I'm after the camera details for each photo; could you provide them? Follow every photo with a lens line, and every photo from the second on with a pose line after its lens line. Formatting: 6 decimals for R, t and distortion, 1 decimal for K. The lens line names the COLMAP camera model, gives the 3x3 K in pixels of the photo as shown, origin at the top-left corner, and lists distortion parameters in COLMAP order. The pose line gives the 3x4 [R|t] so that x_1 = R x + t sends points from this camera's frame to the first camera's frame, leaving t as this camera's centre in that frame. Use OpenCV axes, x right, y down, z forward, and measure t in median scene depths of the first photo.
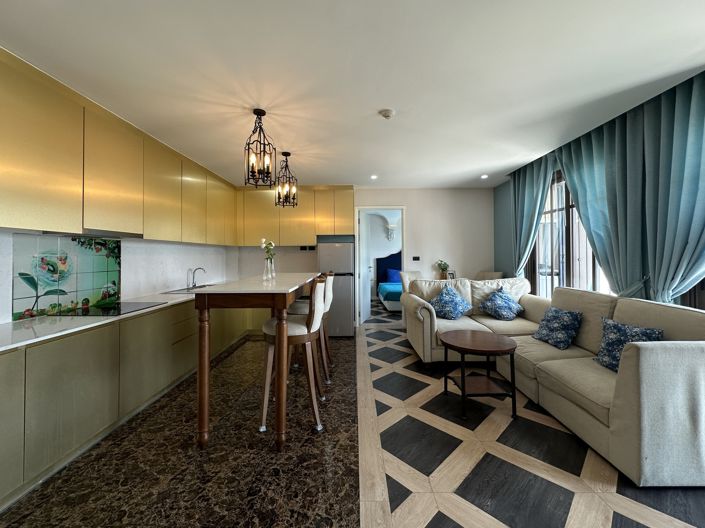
lens RADIAL K [[291.9, 0, 344.1], [0, 291.9, 253.0], [0, 0, 1]] dist [0.004965, -0.001727]
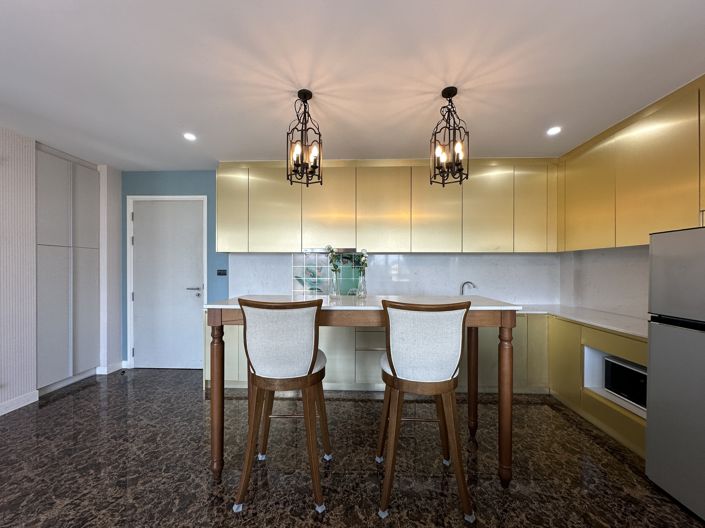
lens RADIAL K [[291.9, 0, 354.7], [0, 291.9, 268.9], [0, 0, 1]] dist [0.004965, -0.001727]
pose [[-0.033191, 0.003130, -0.999444, 0.536254], [0.004010, 0.999987, 0.002998, 0.015666], [0.999441, -0.003908, -0.033203, 1.142234]]
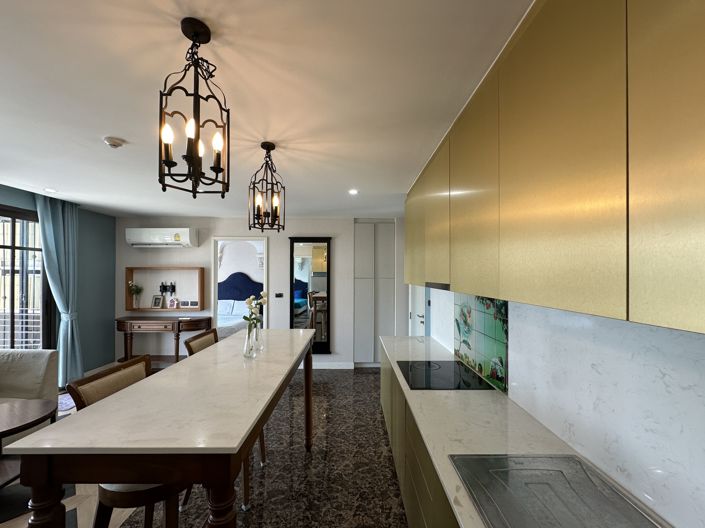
lens RADIAL K [[291.9, 0, 347.4], [0, 291.9, 272.2], [0, 0, 1]] dist [0.004965, -0.001727]
pose [[-0.999974, -0.000348, 0.007230, -0.520750], [-0.000464, 0.999872, -0.015991, -0.088617], [-0.007223, -0.015994, -0.999846, 1.826540]]
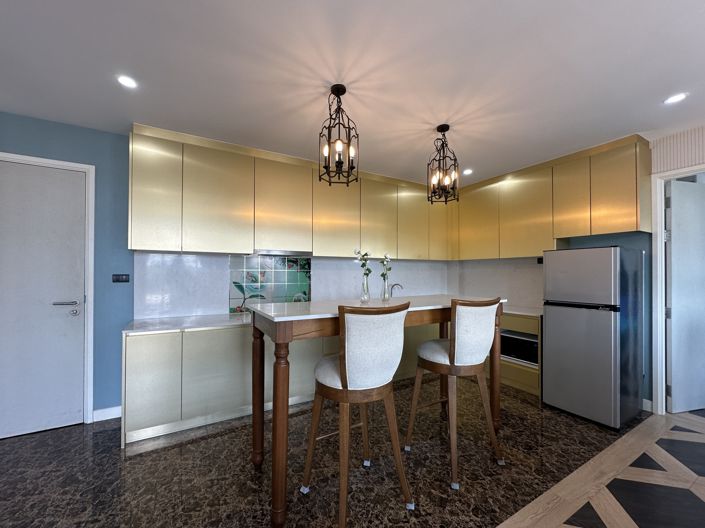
lens RADIAL K [[291.9, 0, 352.7], [0, 291.9, 269.4], [0, 0, 1]] dist [0.004965, -0.001727]
pose [[0.509492, -0.010763, -0.860408, 0.407442], [0.004032, 0.999941, -0.010121, 0.017941], [0.860466, 0.001687, 0.509505, 0.612522]]
